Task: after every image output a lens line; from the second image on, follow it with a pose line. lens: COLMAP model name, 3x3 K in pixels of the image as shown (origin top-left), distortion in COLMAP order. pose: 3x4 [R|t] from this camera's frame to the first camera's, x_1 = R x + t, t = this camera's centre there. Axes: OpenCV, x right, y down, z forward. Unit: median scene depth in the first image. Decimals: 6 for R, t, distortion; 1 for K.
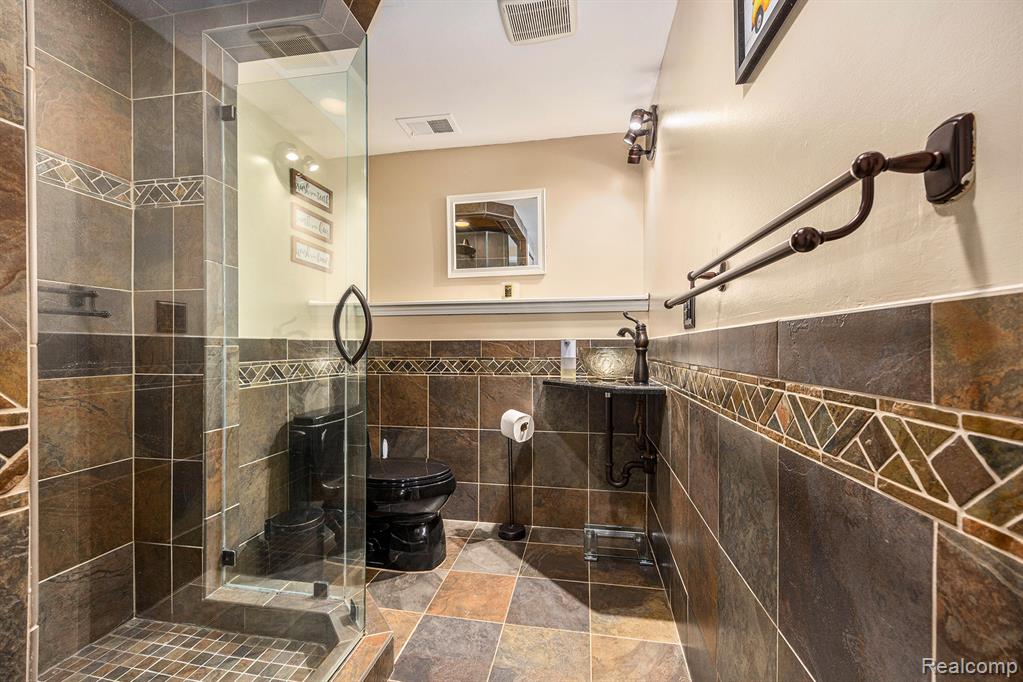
lens RADIAL K [[404.9, 0, 512.6], [0, 404.9, 343.4], [0, 0, 1]] dist [-0.010508, -0.000965]
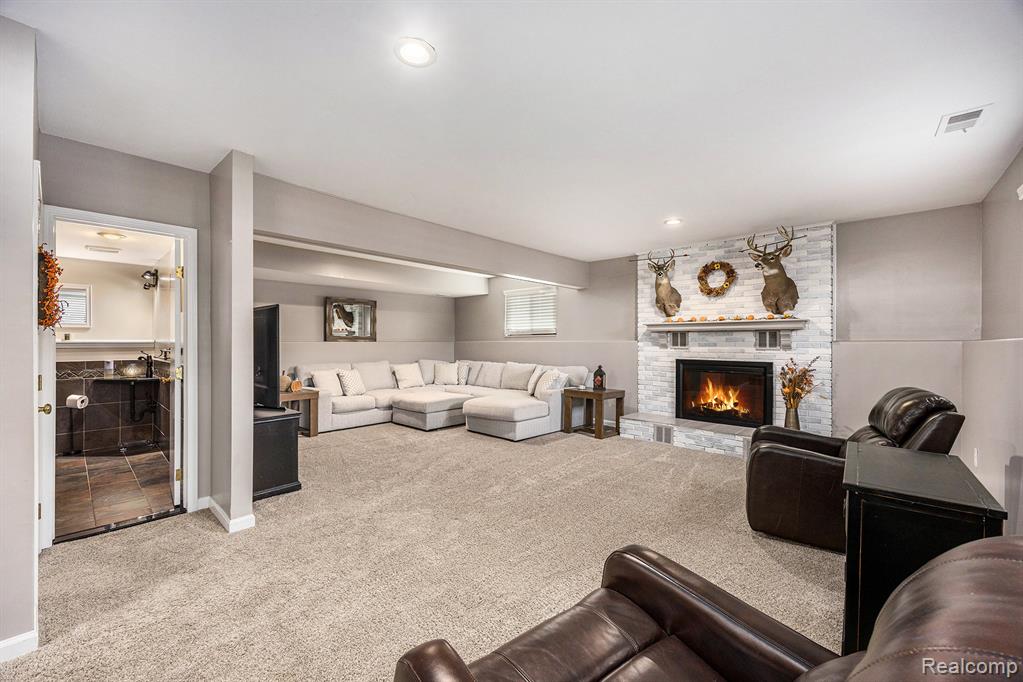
lens RADIAL K [[404.9, 0, 506.1], [0, 404.9, 344.6], [0, 0, 1]] dist [-0.010508, -0.000965]
pose [[0.517662, 0.001765, 0.855584, -0.622850], [-0.004547, 0.999989, 0.000689, -0.111118], [-0.855573, -0.004247, 0.517664, -2.036875]]
